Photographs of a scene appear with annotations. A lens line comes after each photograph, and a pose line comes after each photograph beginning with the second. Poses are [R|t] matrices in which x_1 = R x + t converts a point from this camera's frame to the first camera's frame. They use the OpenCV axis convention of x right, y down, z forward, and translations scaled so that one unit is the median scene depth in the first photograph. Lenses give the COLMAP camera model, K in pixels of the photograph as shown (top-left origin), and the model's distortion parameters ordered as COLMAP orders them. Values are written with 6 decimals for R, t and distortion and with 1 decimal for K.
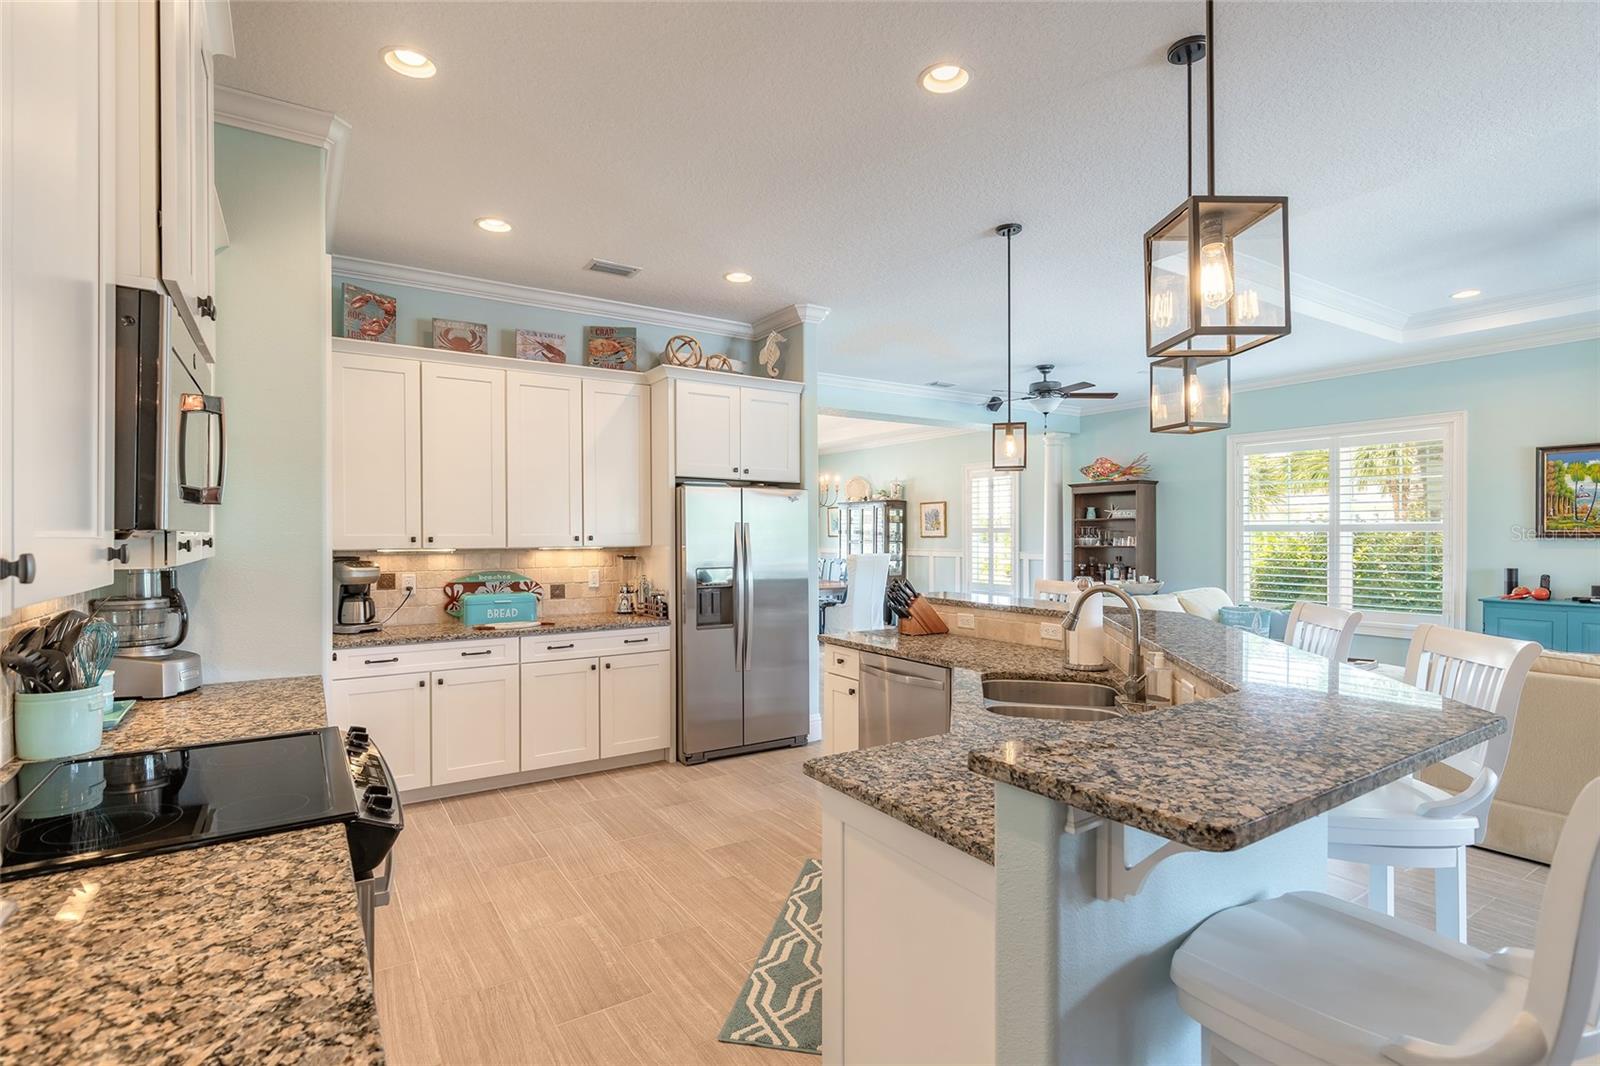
lens RADIAL K [[764.4, 0, 810.3], [0, 764.4, 533.8], [0, 0, 1]] dist [0.001071, -0.001131]
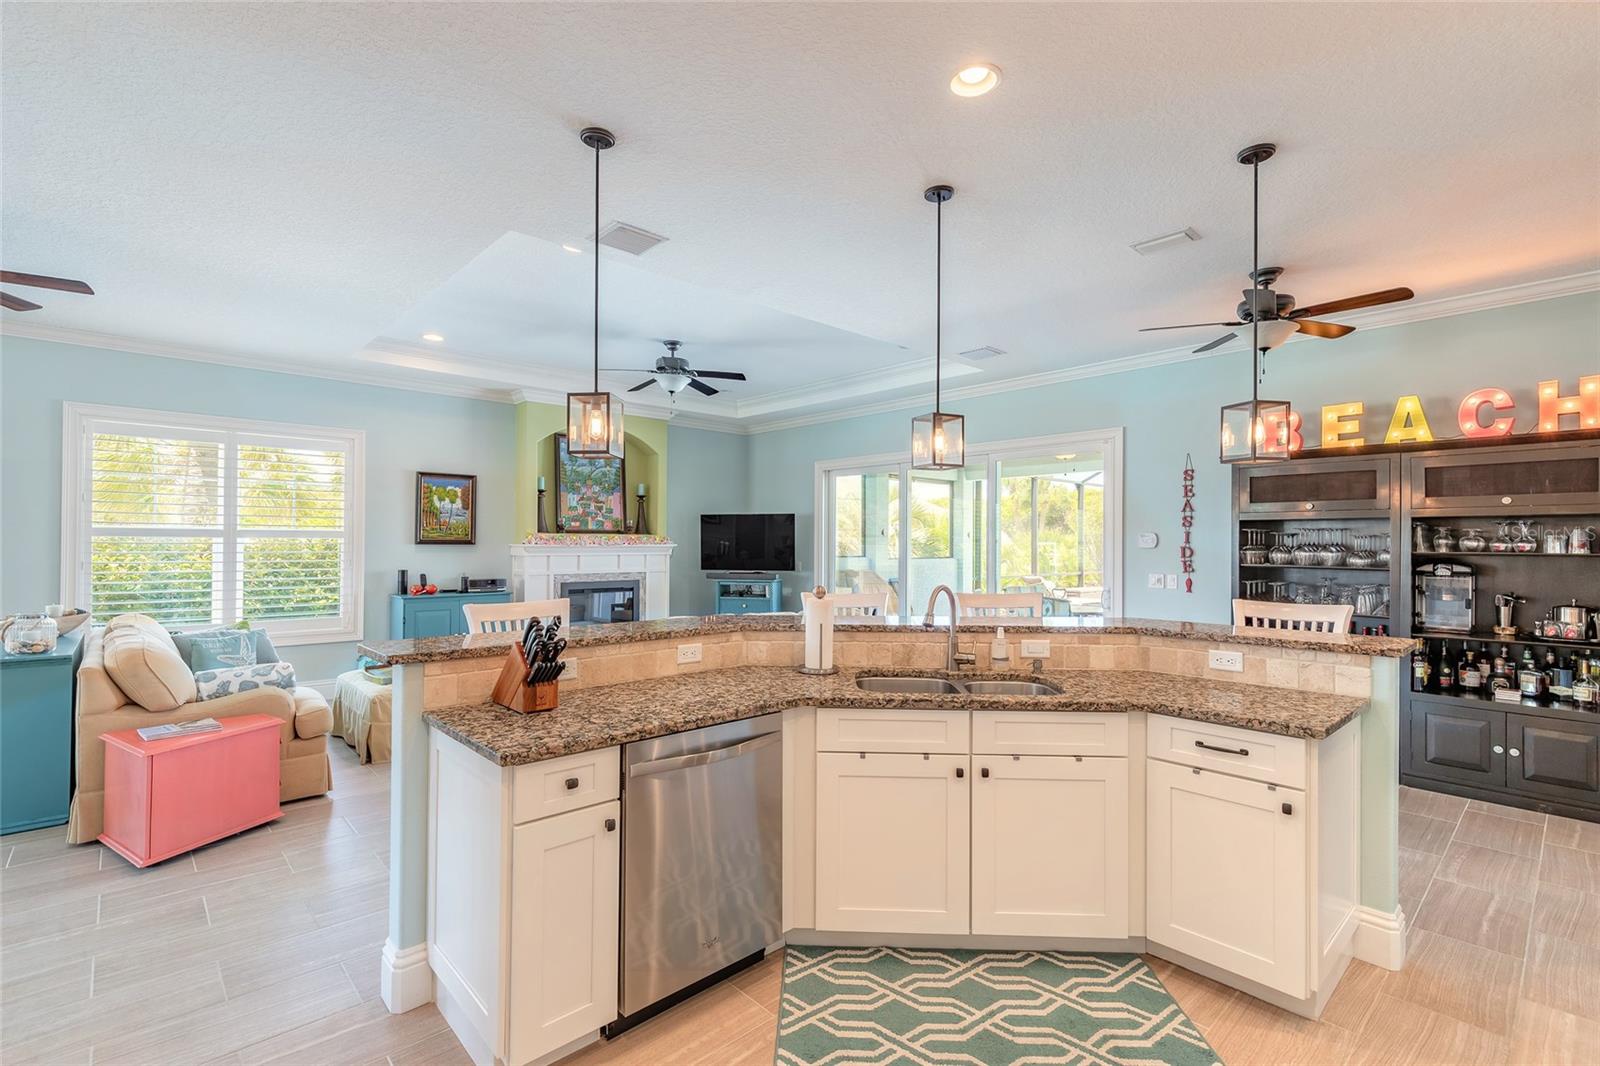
lens RADIAL K [[720.1, 0, 791.1], [0, 720.1, 536.5], [0, 0, 1]] dist [0.002138, 0.000106]
pose [[-0.143399, 0.009073, 0.989623, -0.283287], [-0.005749, 0.999933, -0.010001, 0.000715], [-0.989648, -0.007124, -0.143338, 0.550355]]
